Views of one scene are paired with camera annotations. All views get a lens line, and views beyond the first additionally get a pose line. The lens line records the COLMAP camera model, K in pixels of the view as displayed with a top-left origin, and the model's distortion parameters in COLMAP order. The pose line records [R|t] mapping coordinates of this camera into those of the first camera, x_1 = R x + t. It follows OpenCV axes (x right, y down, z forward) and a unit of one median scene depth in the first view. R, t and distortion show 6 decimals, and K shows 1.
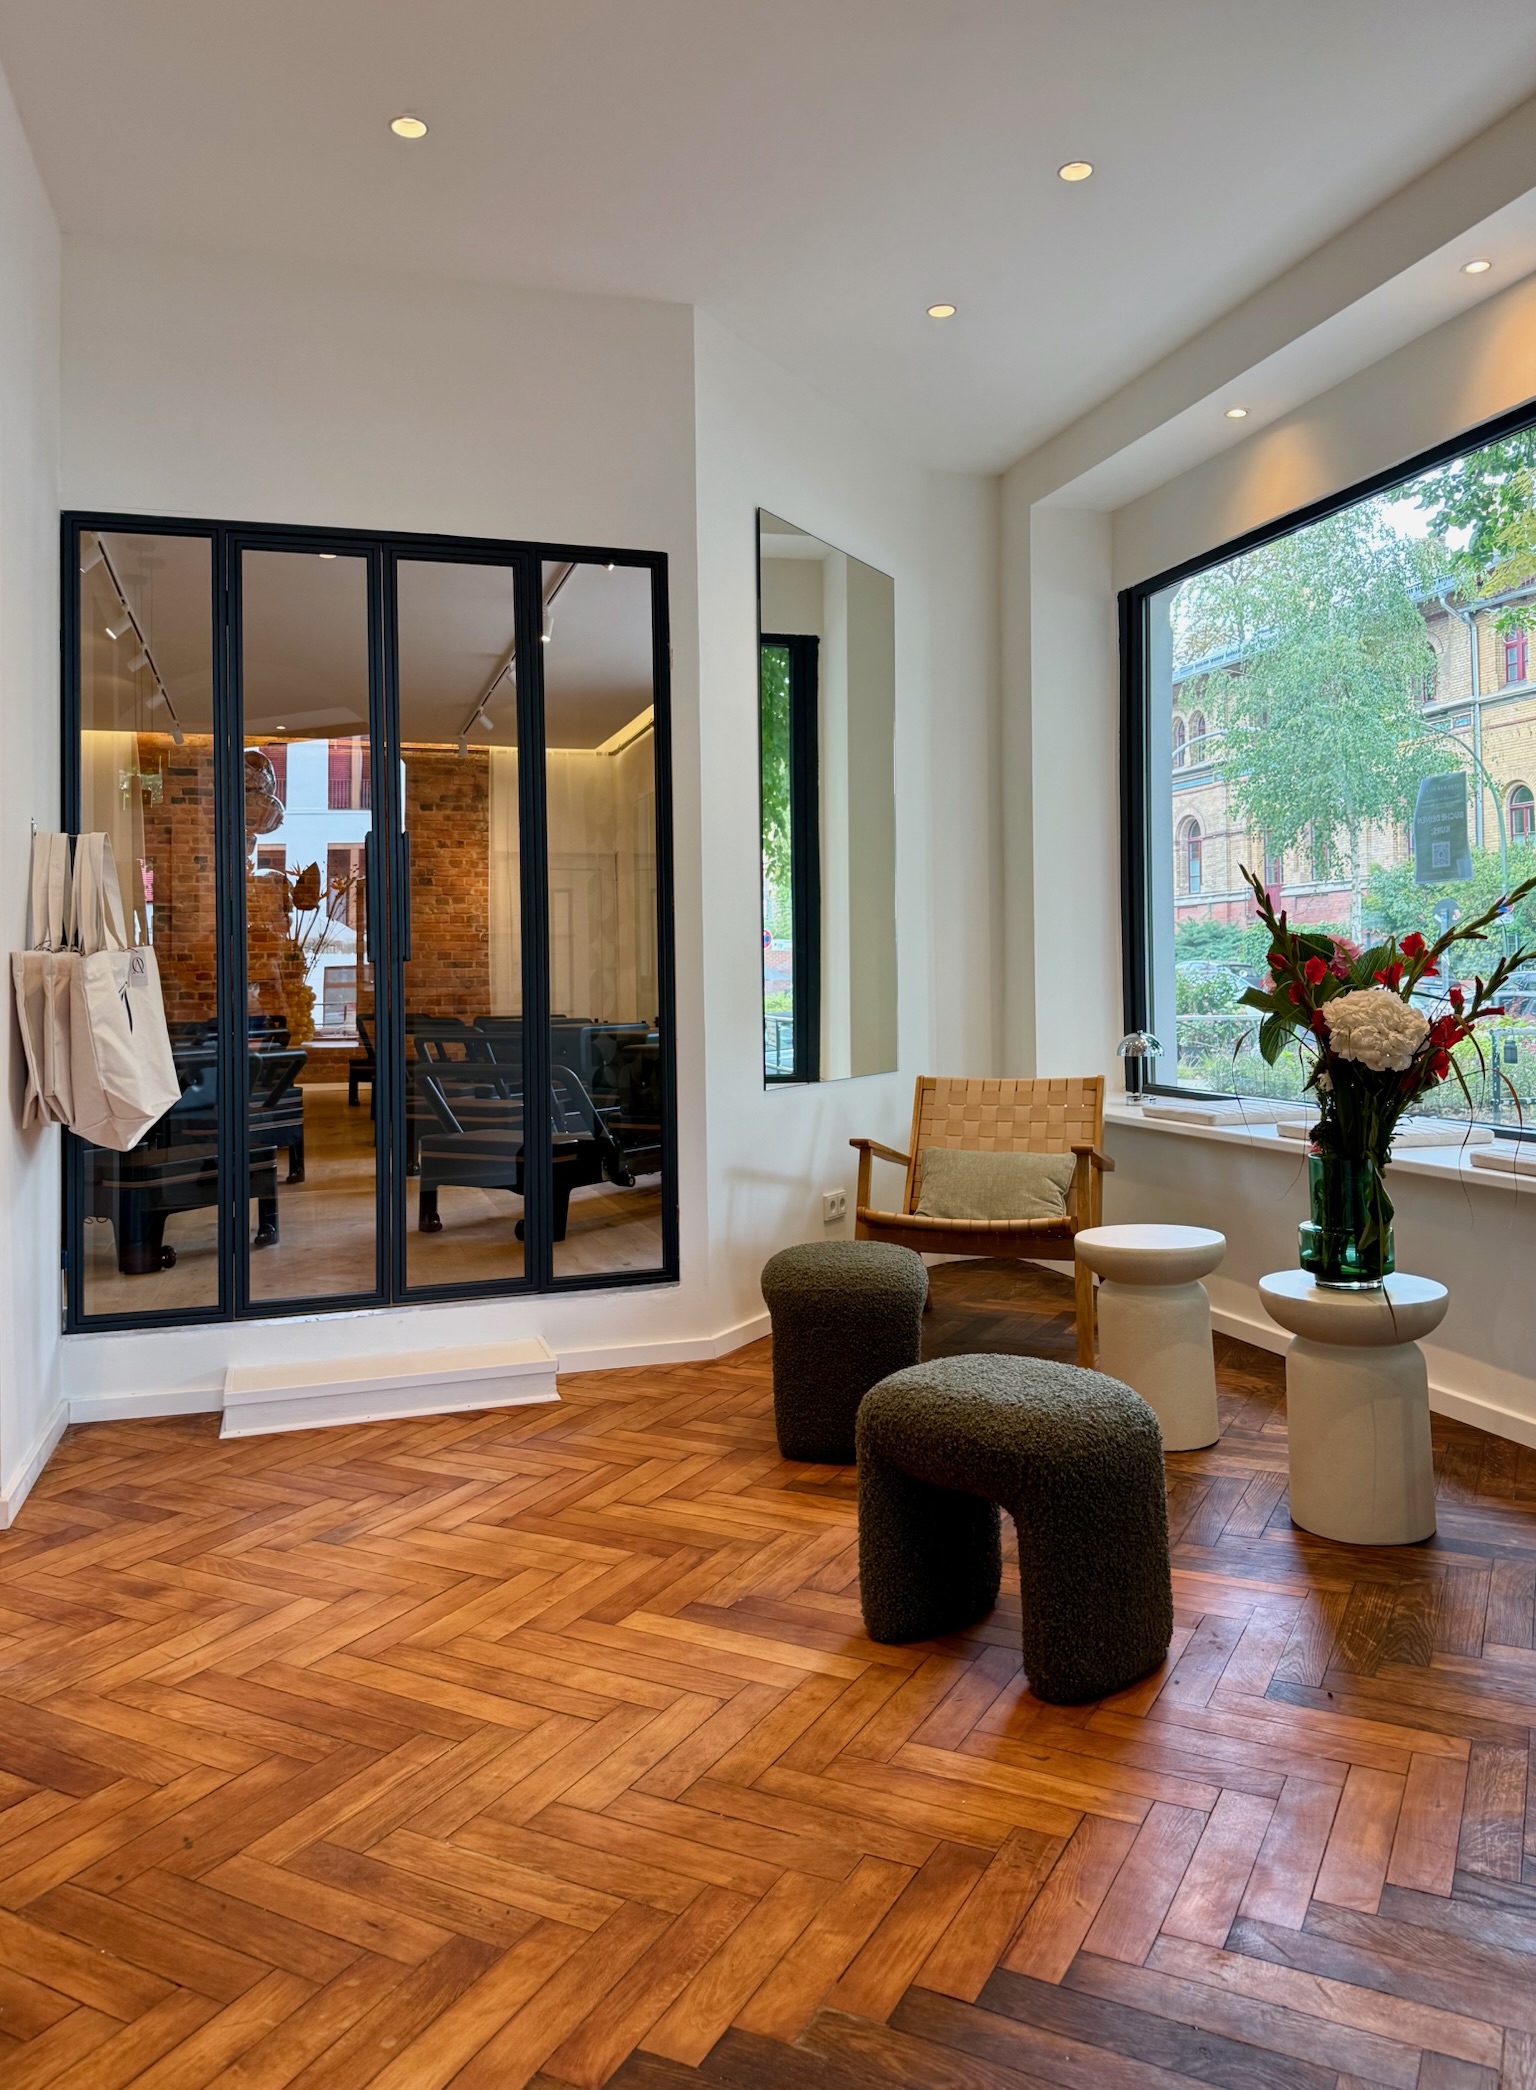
lens RADIAL K [[1550.2, 0, 771.2], [0, 1550.2, 969.6], [0, 0, 1]] dist [0.140479, -0.004774]
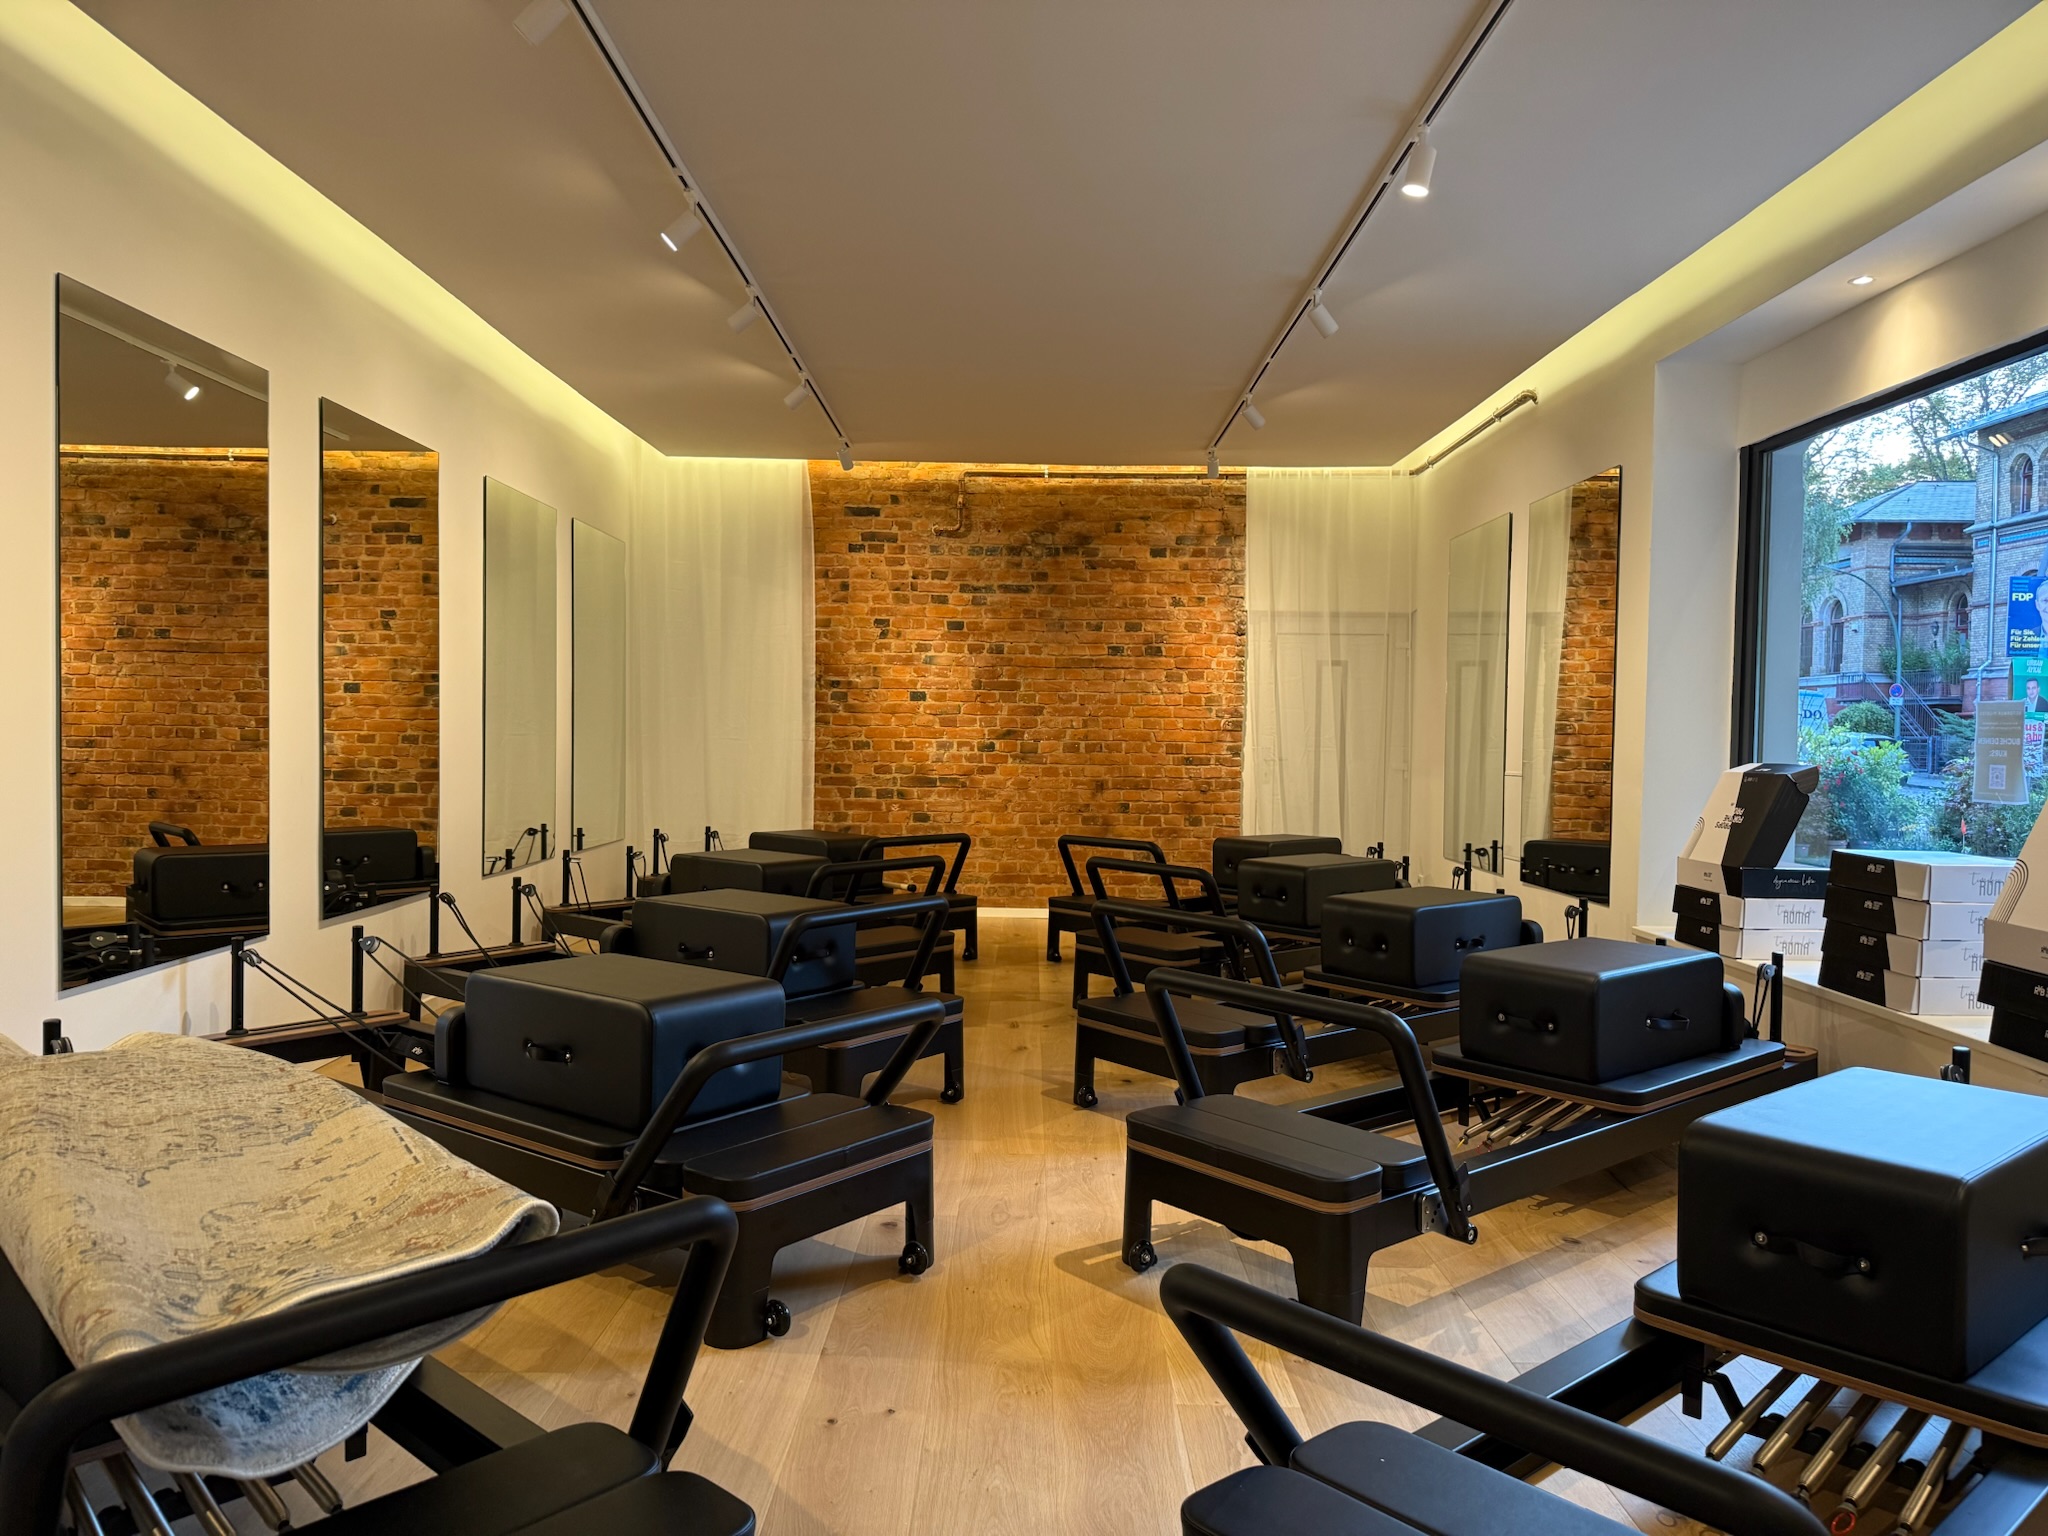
lens RADIAL K [[1408.5, 0, 1024.0], [0, 1408.5, 768.0], [0, 0, 1]] dist [0.001082, 0.001961]
pose [[0.955445, 0.035078, -0.293078, -0.080056], [-0.024522, 0.998914, 0.039617, -0.025553], [0.294150, -0.030665, 0.955267, 0.330289]]
